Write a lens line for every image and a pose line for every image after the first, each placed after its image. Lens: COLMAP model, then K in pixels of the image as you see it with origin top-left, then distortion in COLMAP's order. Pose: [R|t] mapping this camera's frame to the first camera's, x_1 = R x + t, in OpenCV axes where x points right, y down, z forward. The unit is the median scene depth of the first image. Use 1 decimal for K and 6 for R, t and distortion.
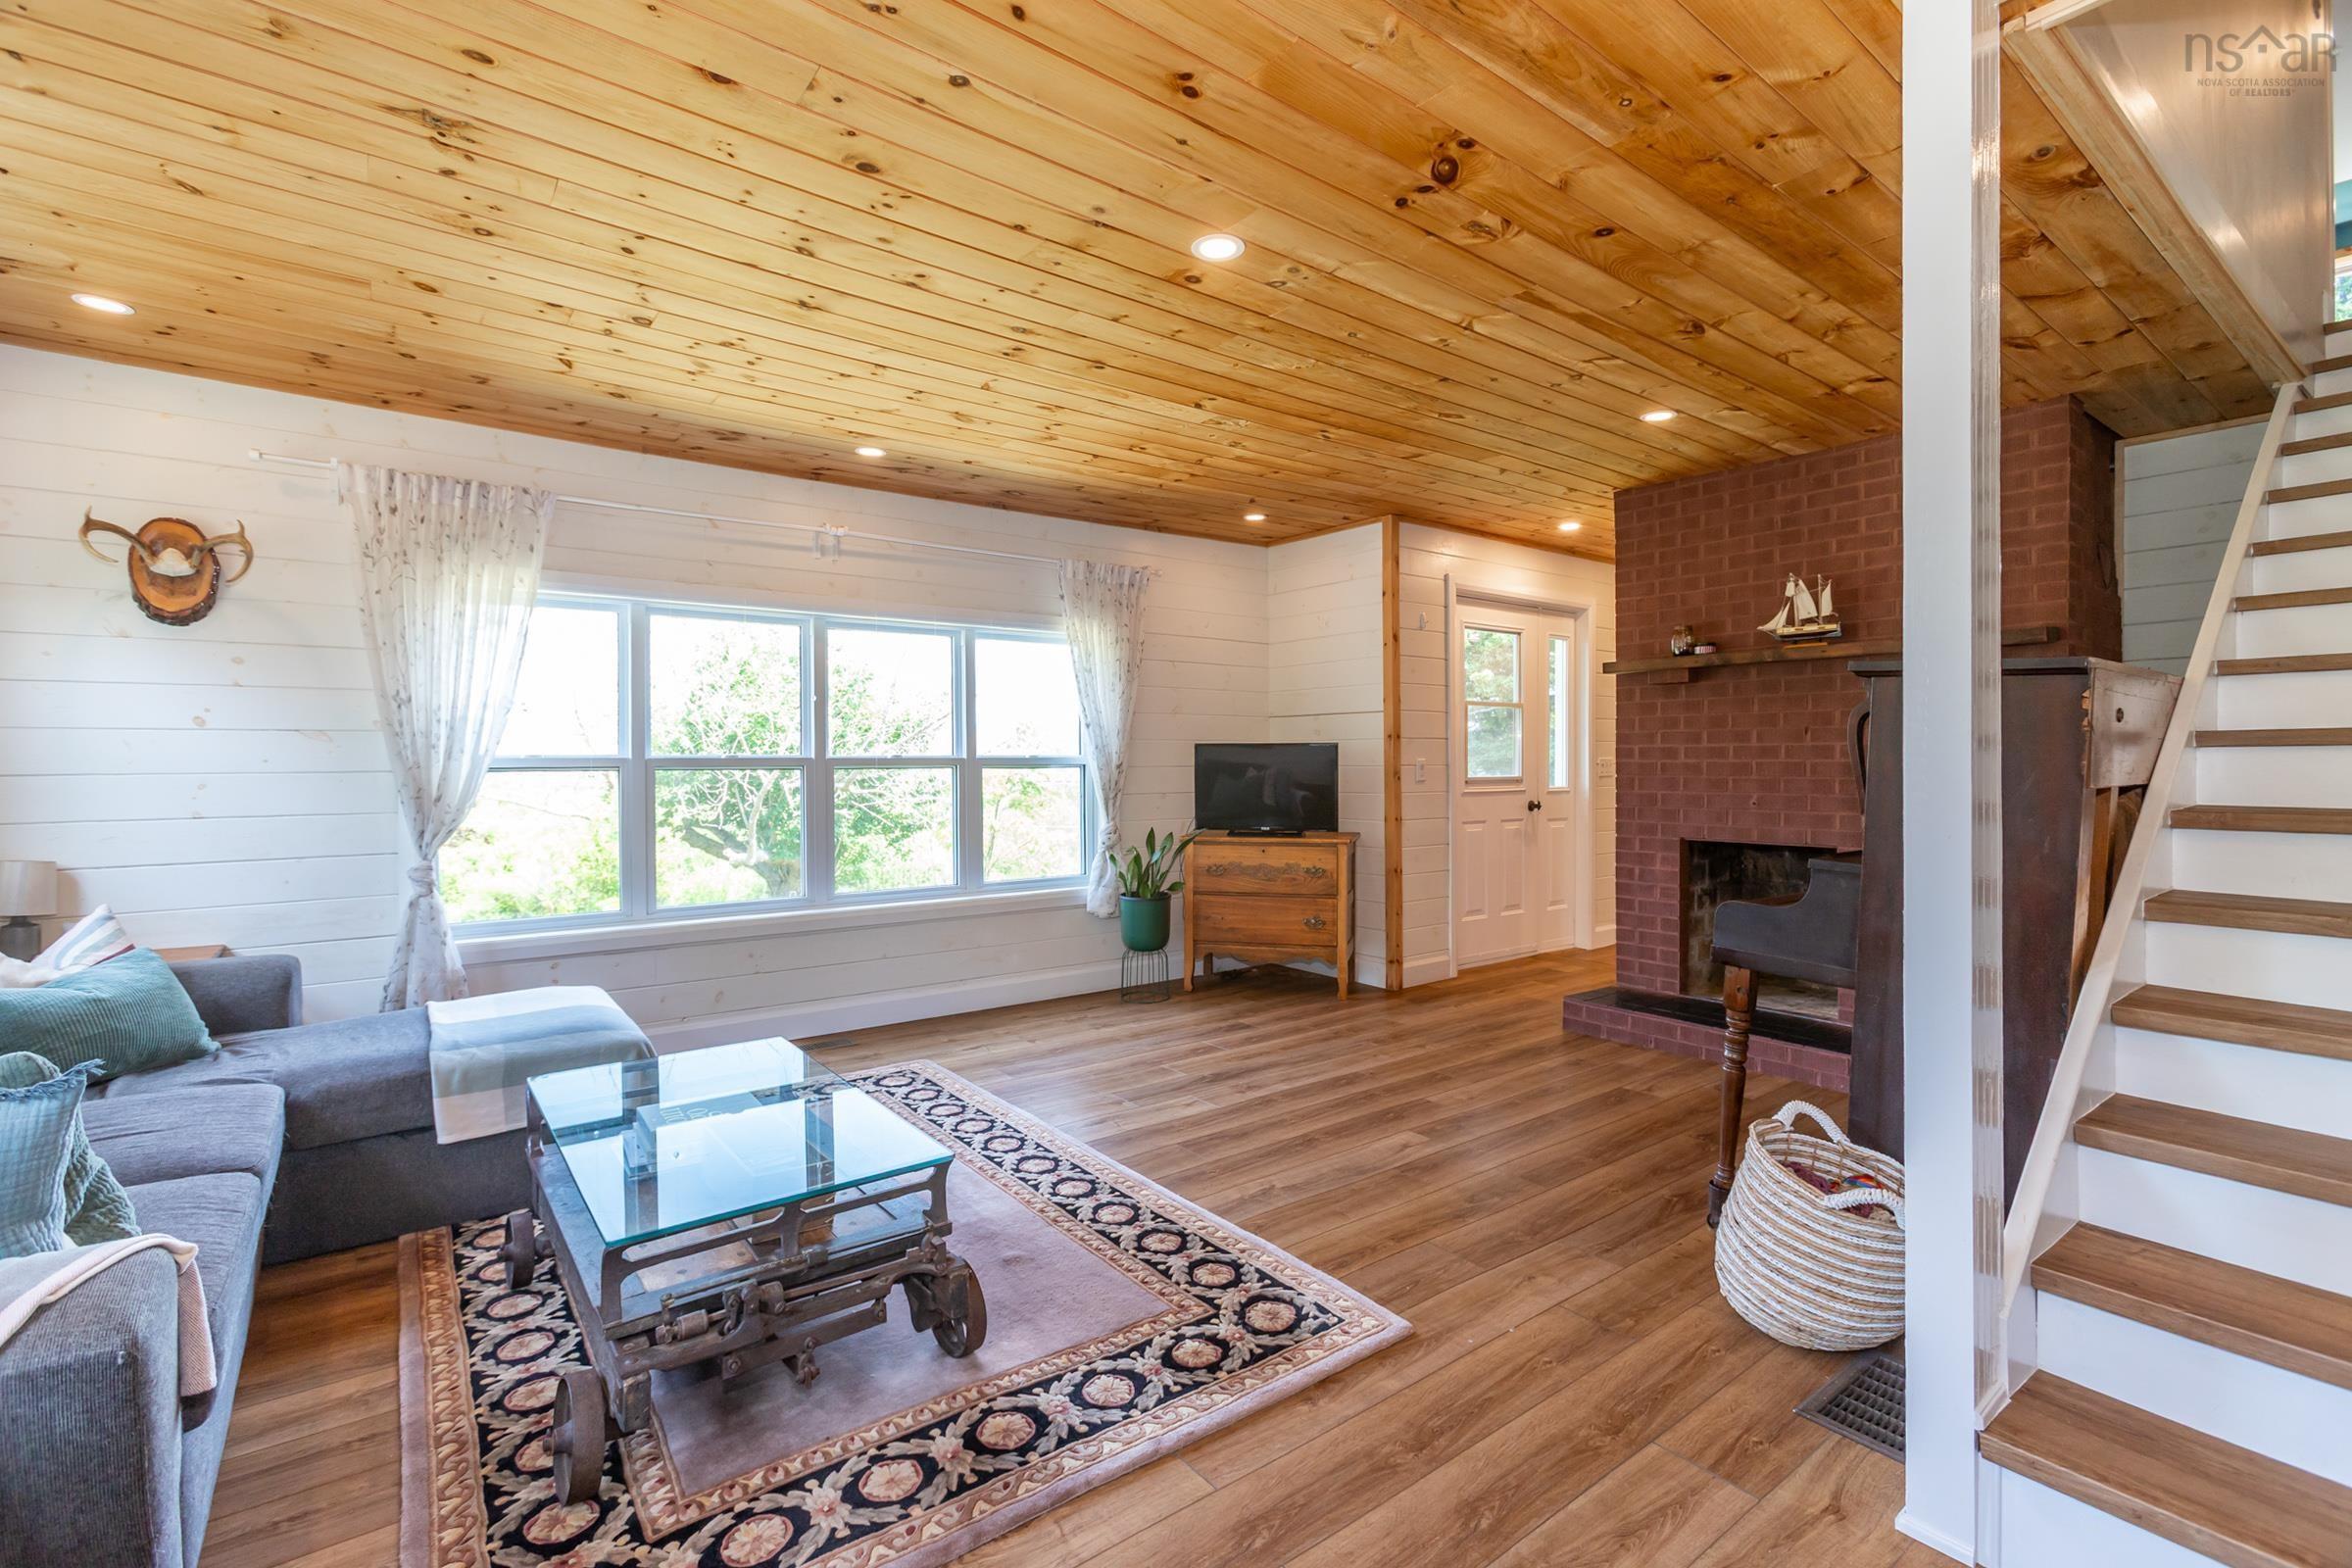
lens RADIAL K [[1084.5, 0, 1164.9], [0, 1084.5, 768.7], [0, 0, 1]] dist [-0.036767, 0.027831]
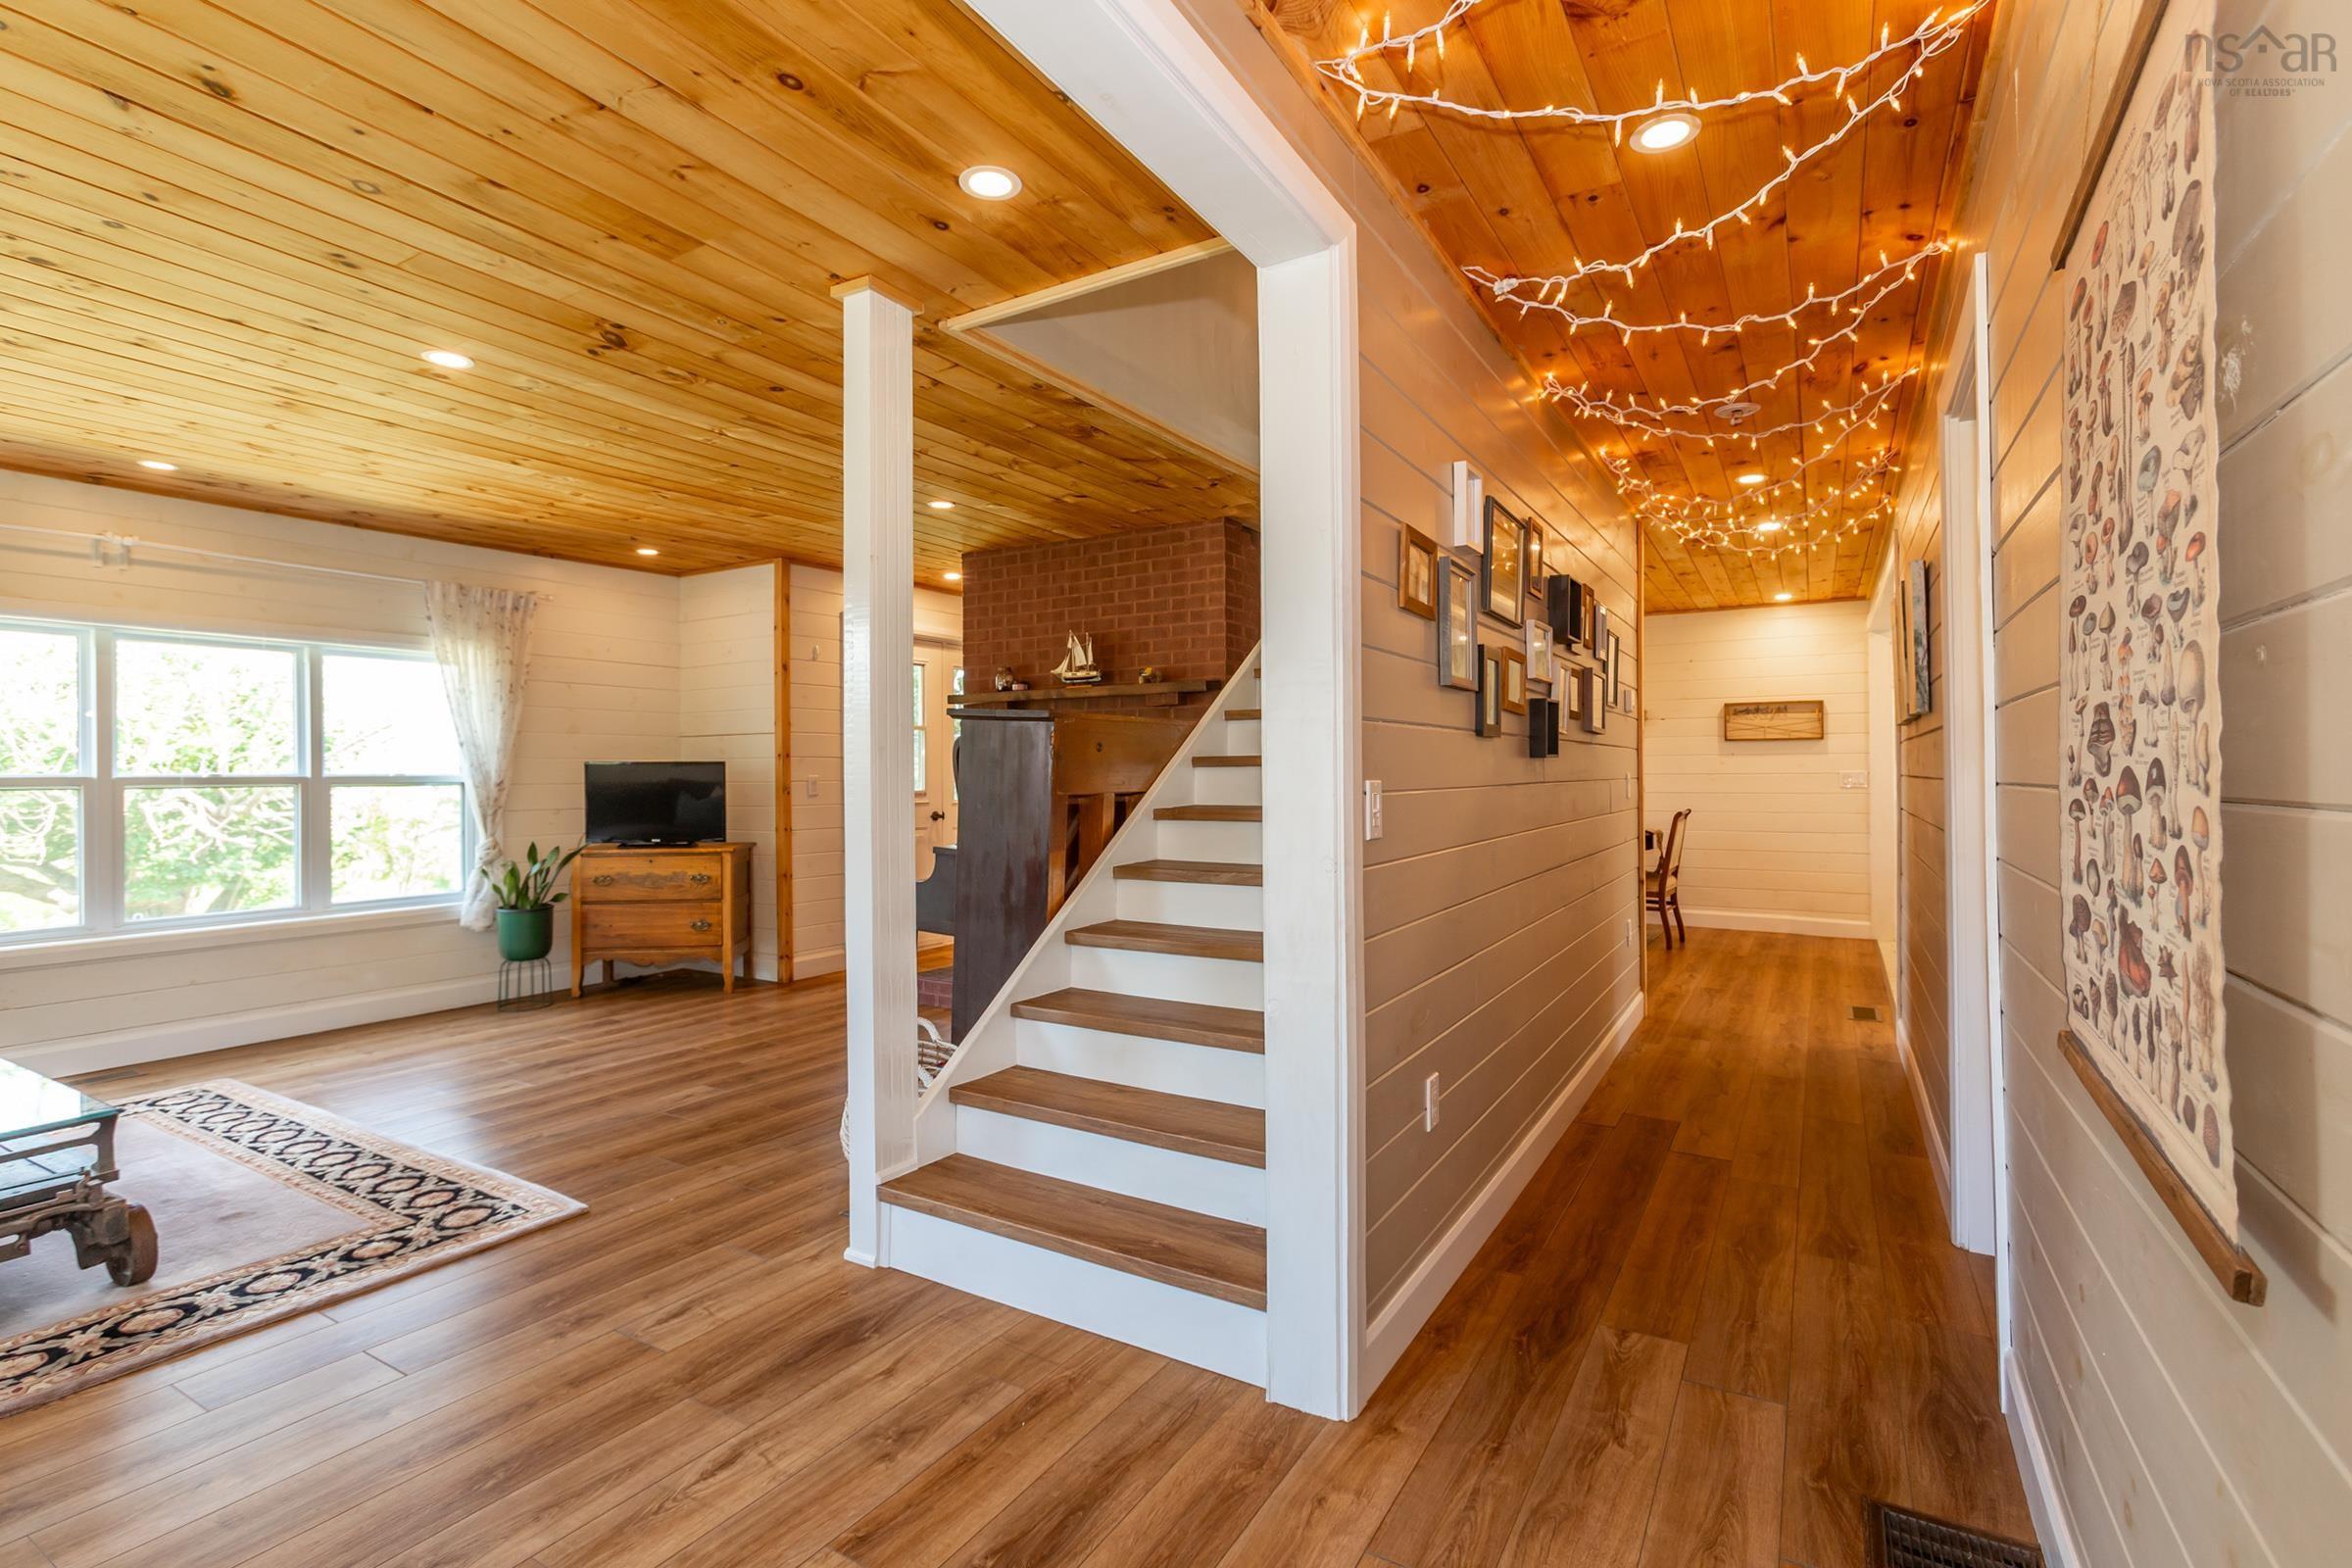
lens RADIAL K [[1112.6, 0, 1190.8], [0, 1112.6, 769.7], [0, 0, 1]] dist [-0.011215, 0.009155]
pose [[0.924479, -0.001998, 0.381227, 0.224928], [0.006854, 0.999912, -0.011380, 0.001307], [-0.381170, 0.013134, 0.924412, -0.309585]]
